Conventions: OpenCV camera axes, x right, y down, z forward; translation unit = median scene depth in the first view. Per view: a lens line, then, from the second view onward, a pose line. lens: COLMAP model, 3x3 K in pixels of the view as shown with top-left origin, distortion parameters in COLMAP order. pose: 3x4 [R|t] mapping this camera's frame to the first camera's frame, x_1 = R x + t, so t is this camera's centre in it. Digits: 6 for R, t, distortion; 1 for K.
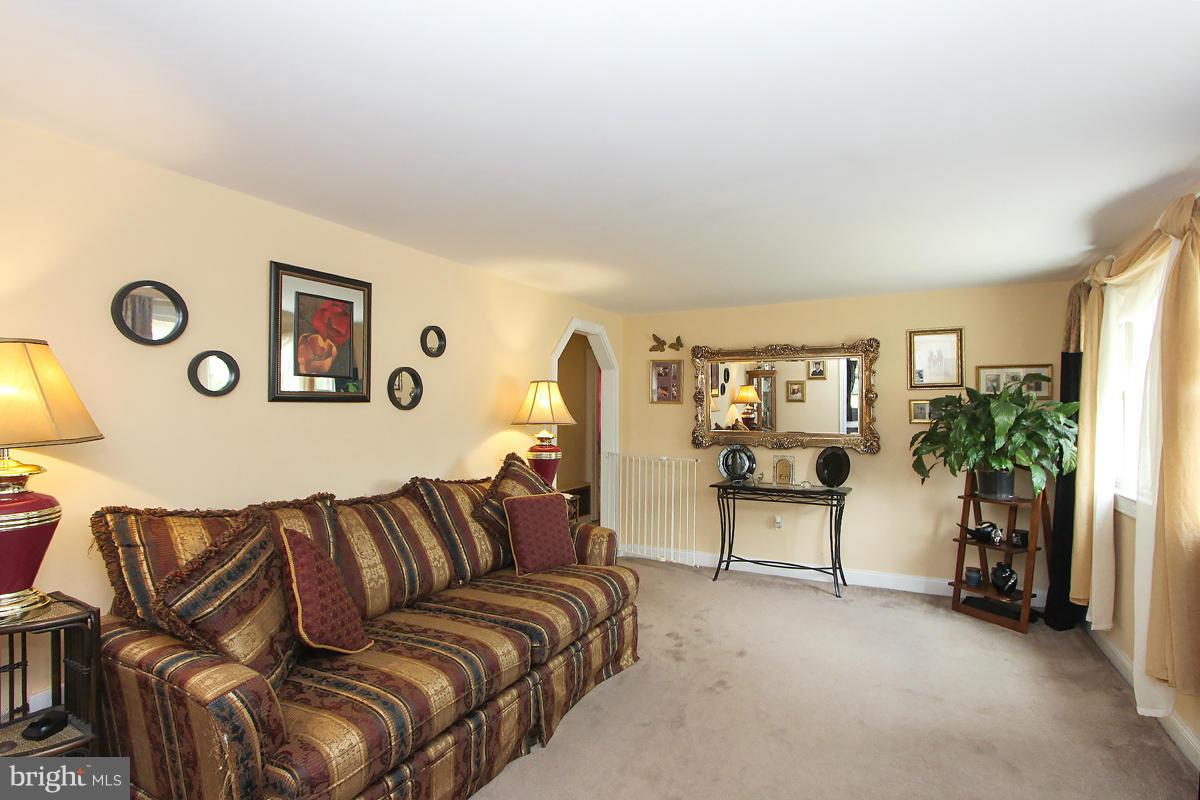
lens RADIAL K [[592.7, 0, 561.2], [0, 592.7, 405.6], [0, 0, 1]] dist [-0.000787, 0.000044]
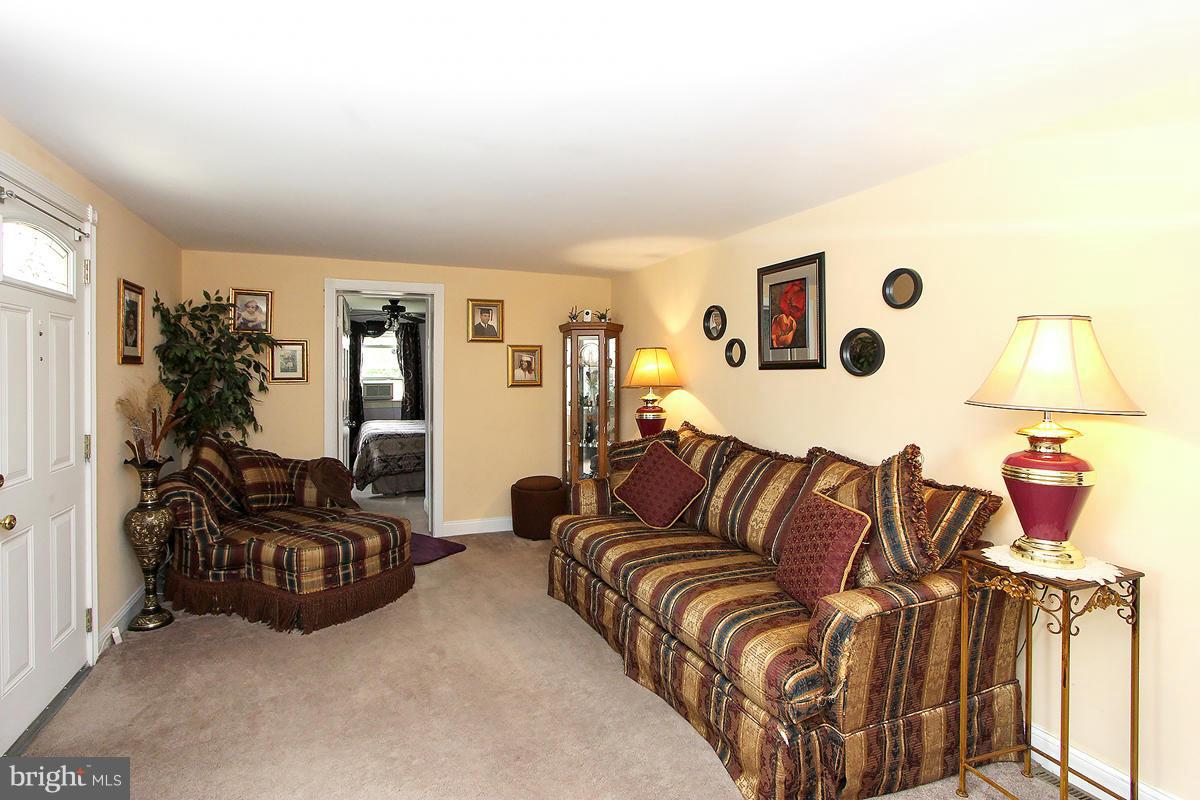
lens RADIAL K [[571.4, 0, 615.2], [0, 571.4, 374.5], [0, 0, 1]] dist [-0.004073, -0.000073]
pose [[-0.547847, -0.006845, -0.836550, 0.690850], [-0.009566, 0.999952, -0.001918, 0.009708], [0.836524, 0.006952, -0.547887, 1.226078]]
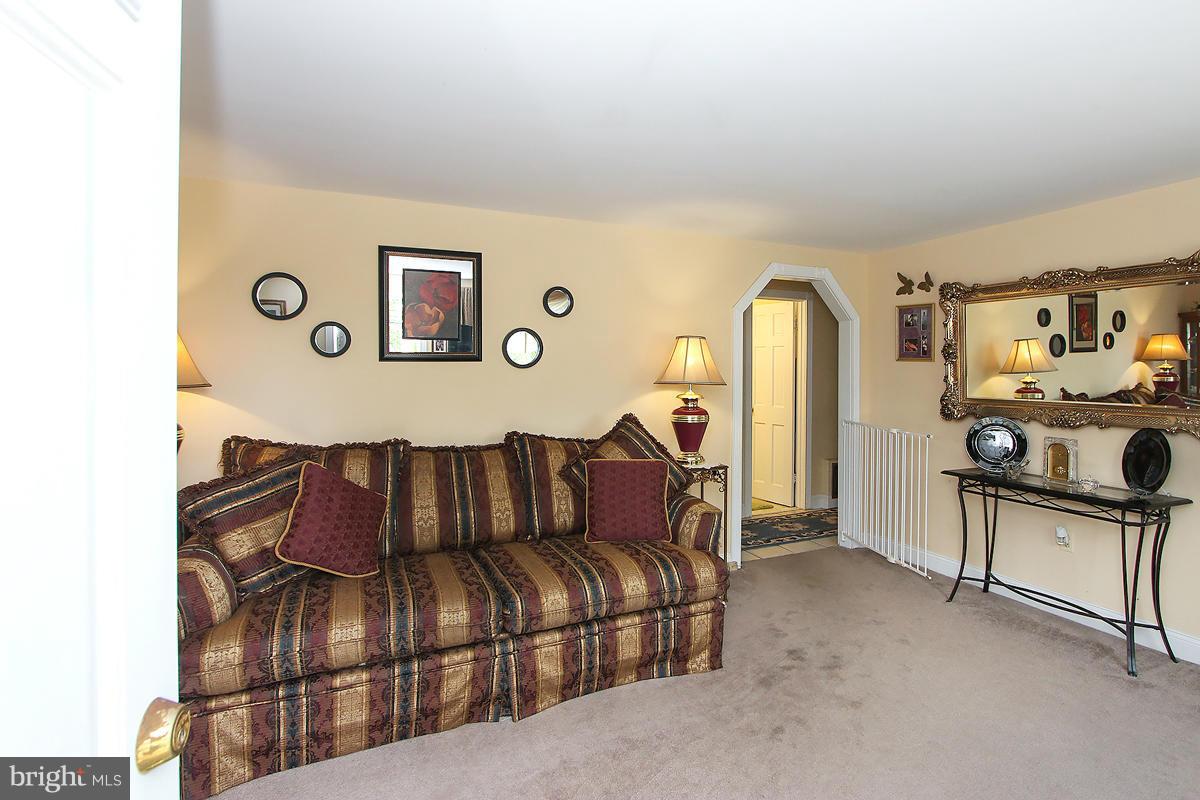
lens RADIAL K [[571.4, 0, 615.2], [0, 571.4, 374.5], [0, 0, 1]] dist [-0.004073, -0.000073]
pose [[0.809046, 0.003456, -0.587735, 0.498506], [0.003113, 0.999943, 0.010165, 0.008977], [0.587737, -0.010054, 0.808990, 0.282540]]
